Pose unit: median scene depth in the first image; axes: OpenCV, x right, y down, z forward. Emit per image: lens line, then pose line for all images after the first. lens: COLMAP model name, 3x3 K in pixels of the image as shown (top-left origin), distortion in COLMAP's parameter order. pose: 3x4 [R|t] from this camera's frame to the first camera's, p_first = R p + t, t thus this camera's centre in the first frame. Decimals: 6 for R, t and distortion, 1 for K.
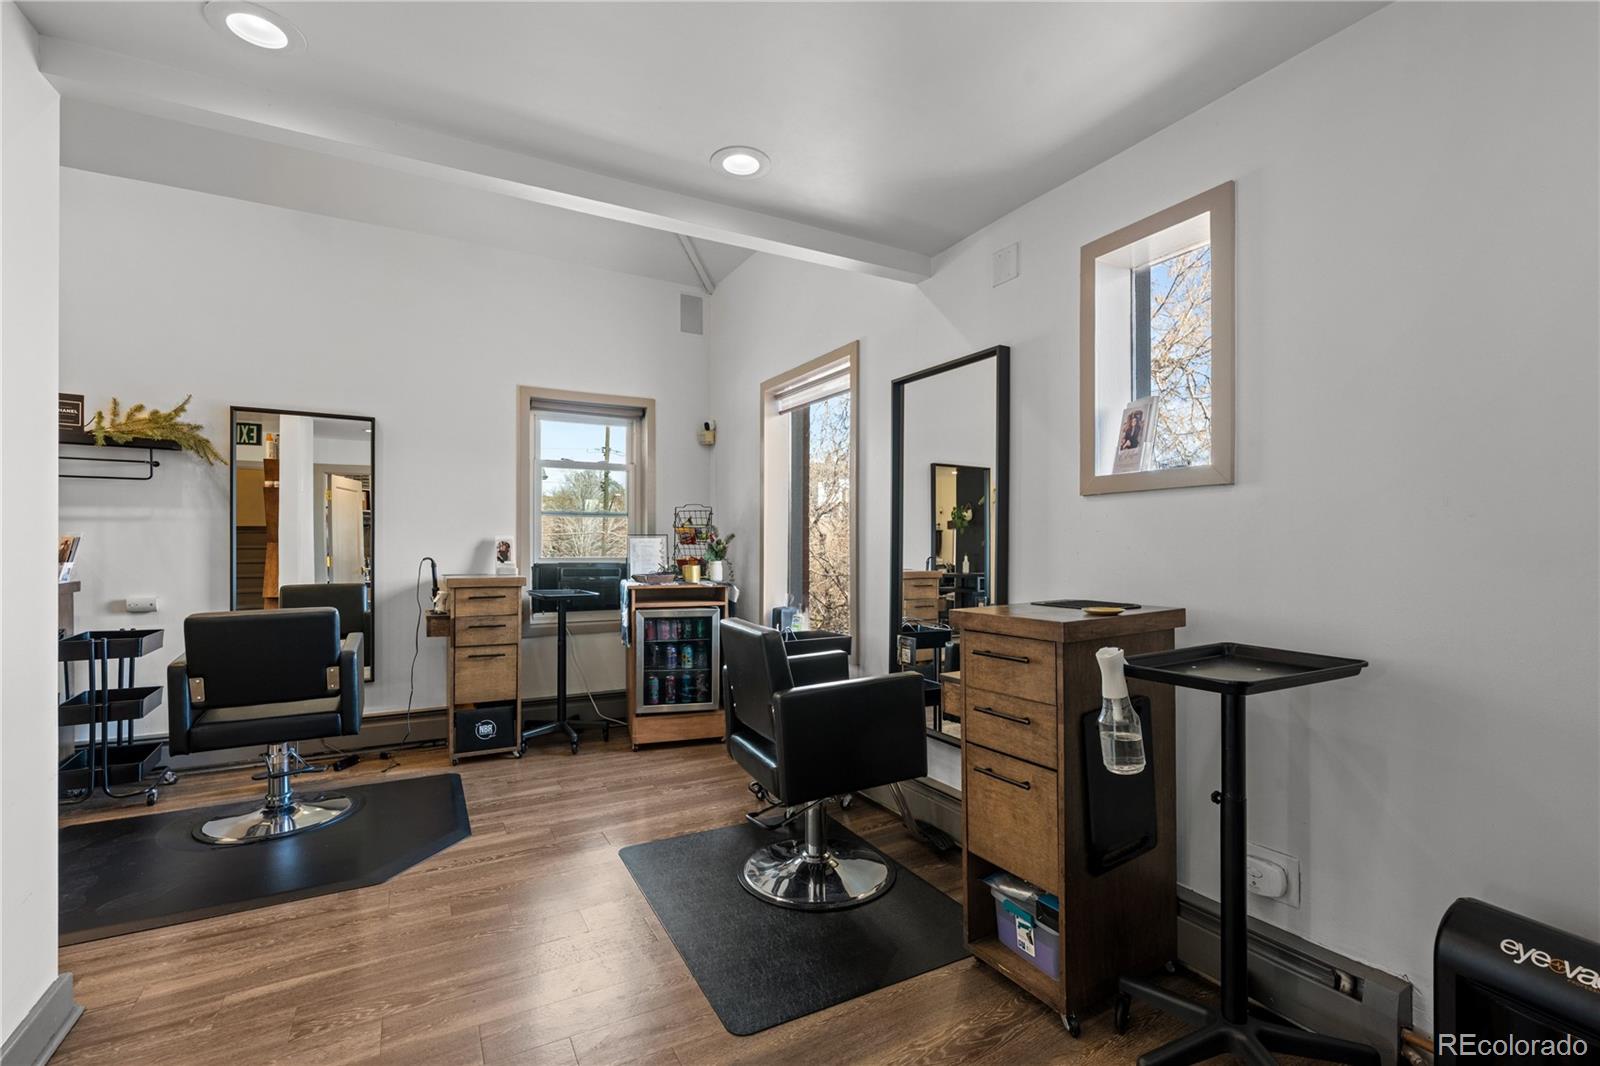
lens RADIAL K [[710.2, 0, 798.7], [0, 710.2, 549.9], [0, 0, 1]] dist [-0.000262, -0.000051]
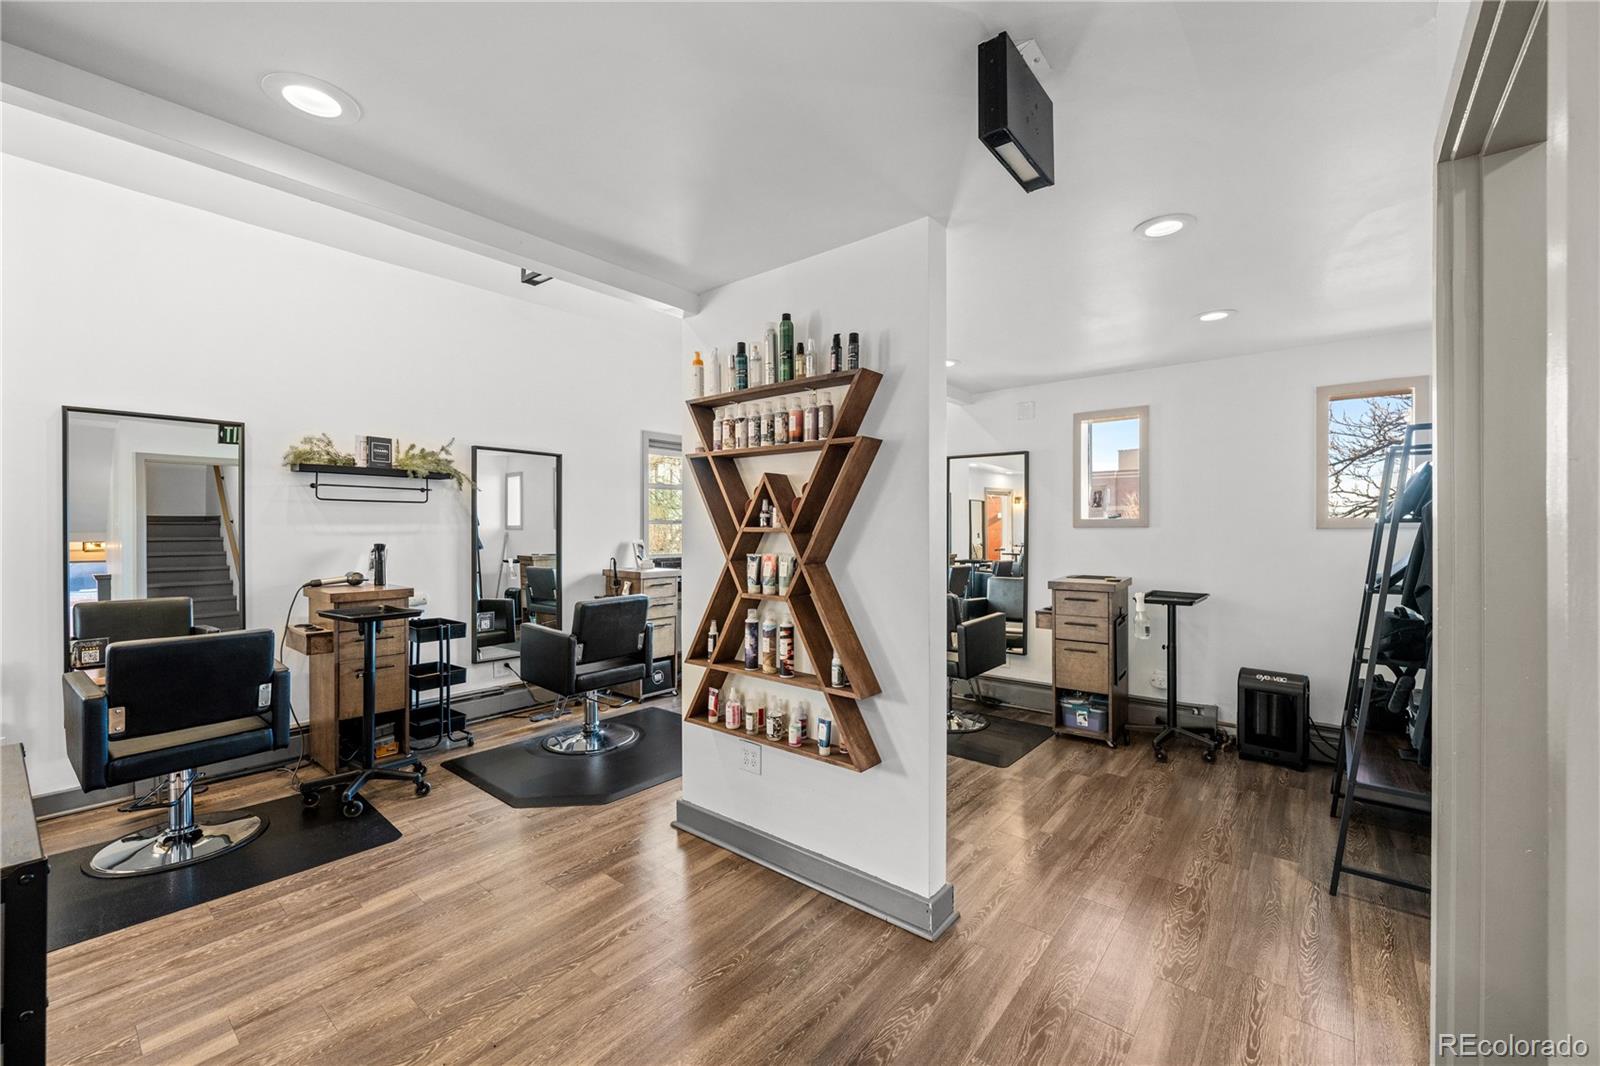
lens RADIAL K [[643.1, 0, 798.8], [0, 643.1, 533.2], [0, 0, 1]] dist [-0.000564, -0.000105]
pose [[0.930378, -0.005982, 0.366552, -0.741794], [0.004897, 0.999980, 0.003890, -0.046425], [-0.366568, -0.001824, 0.930390, -0.354176]]
